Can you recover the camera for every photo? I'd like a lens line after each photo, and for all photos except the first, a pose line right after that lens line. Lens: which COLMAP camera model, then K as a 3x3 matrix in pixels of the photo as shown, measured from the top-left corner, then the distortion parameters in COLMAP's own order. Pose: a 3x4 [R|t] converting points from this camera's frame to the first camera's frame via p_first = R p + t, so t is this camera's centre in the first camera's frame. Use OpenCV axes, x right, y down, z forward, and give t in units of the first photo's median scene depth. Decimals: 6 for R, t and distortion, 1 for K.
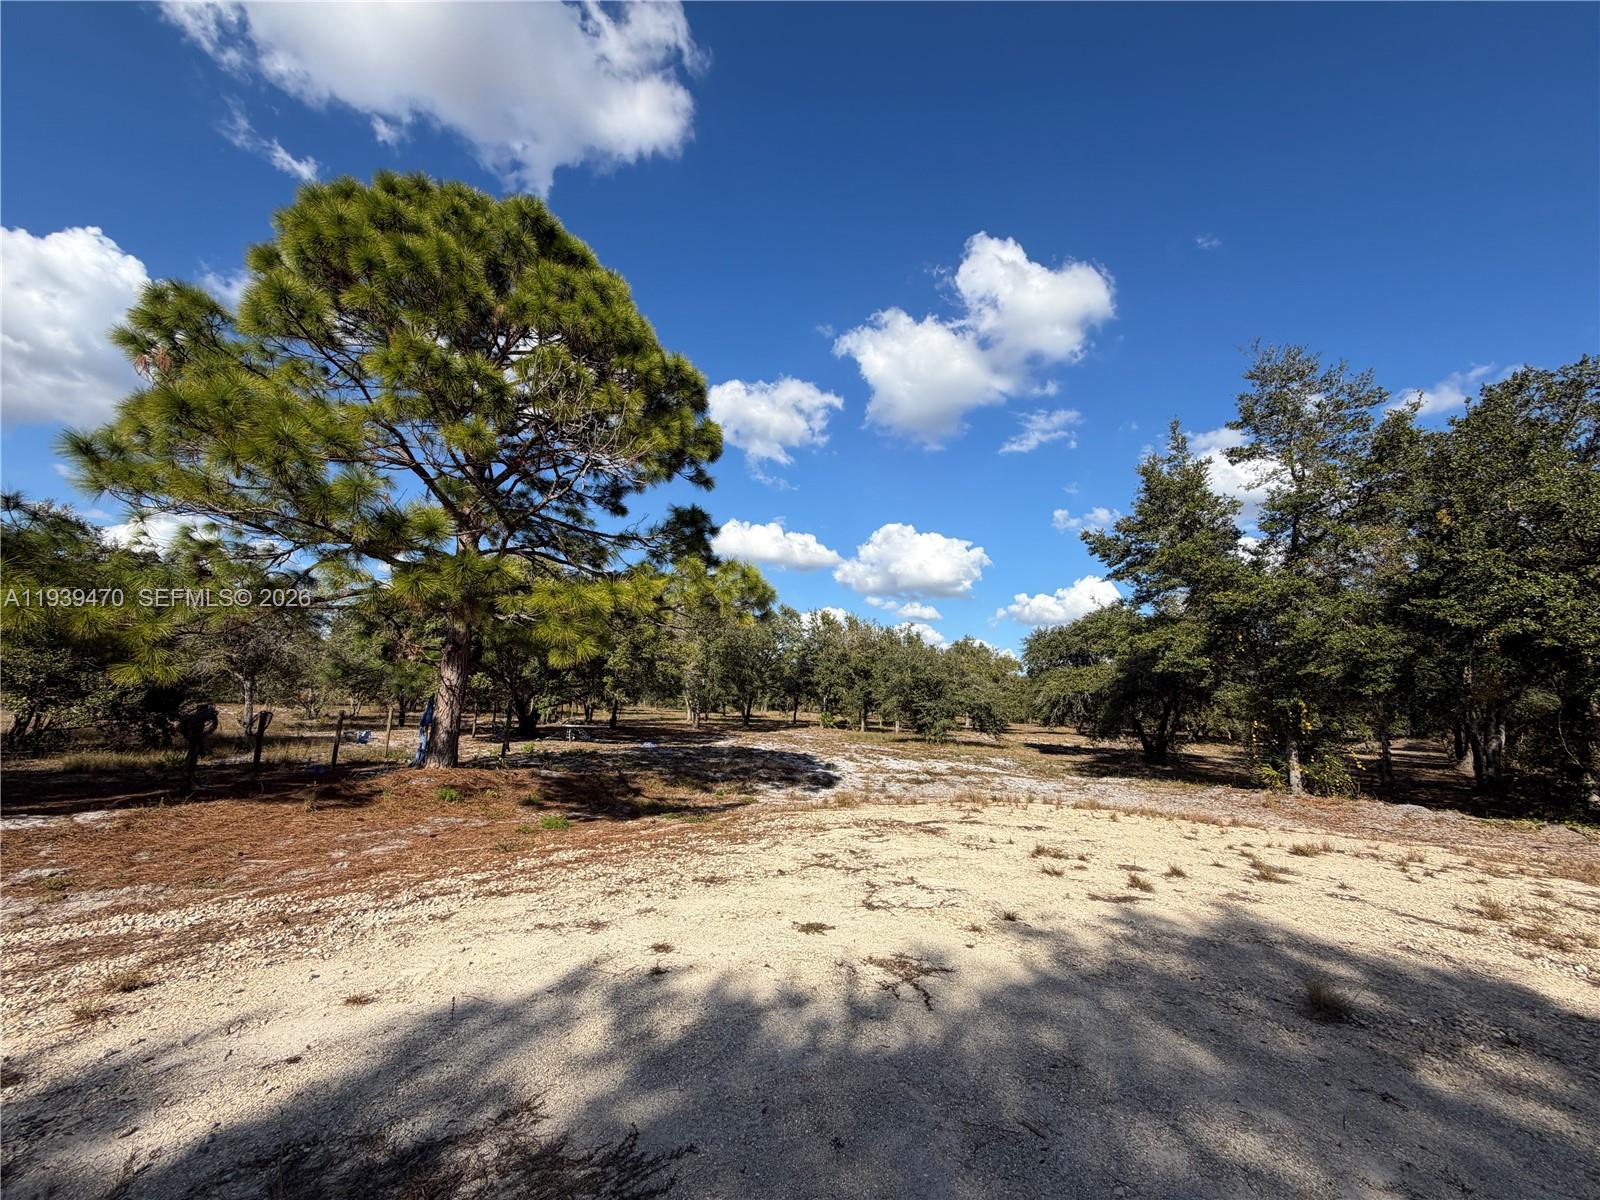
lens RADIAL K [[635.7, 0, 795.7], [0, 635.7, 603.2], [0, 0, 1]] dist [-0.000028, 0.001049]
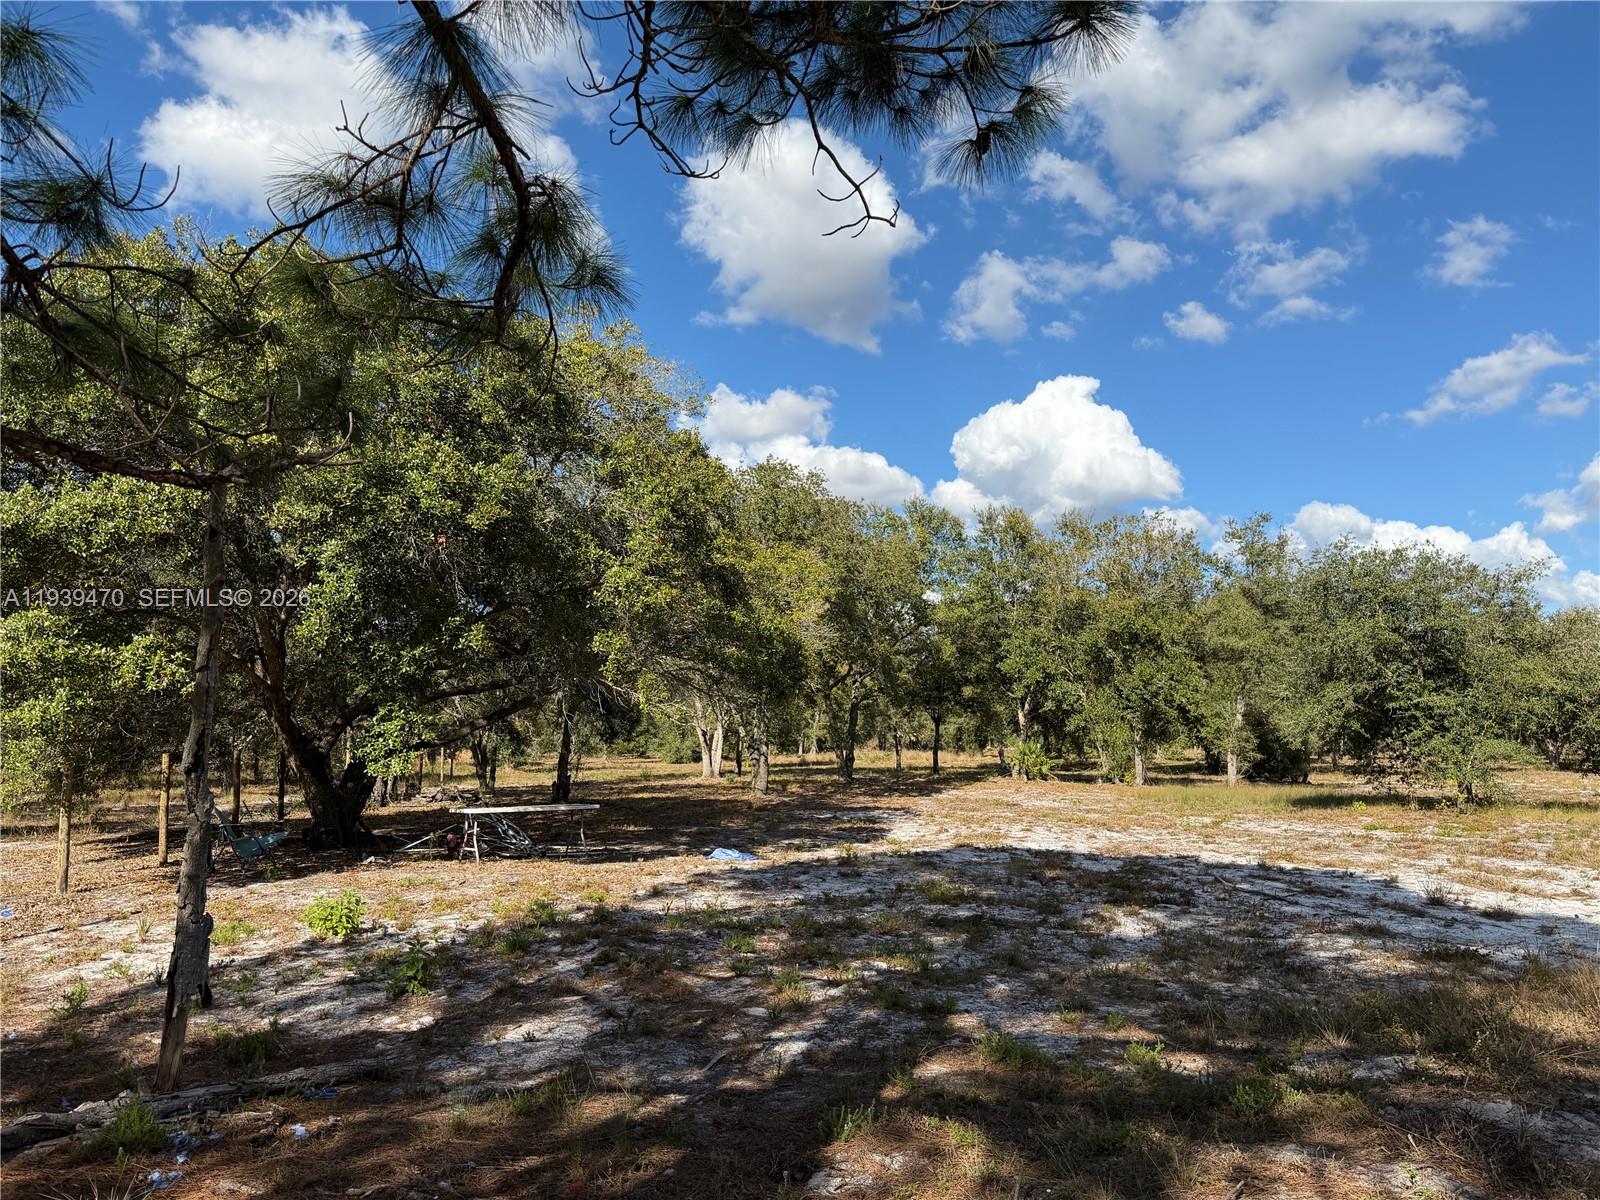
lens RADIAL K [[1090.5, 0, 800.0], [0, 1090.5, 600.0], [0, 0, 1]] dist [0.079360, 0.000350]
pose [[0.998770, -0.049437, 0.003801, -0.152777], [0.049328, 0.998477, 0.024713, 0.067869], [-0.005017, -0.024495, 0.999687, 0.366976]]
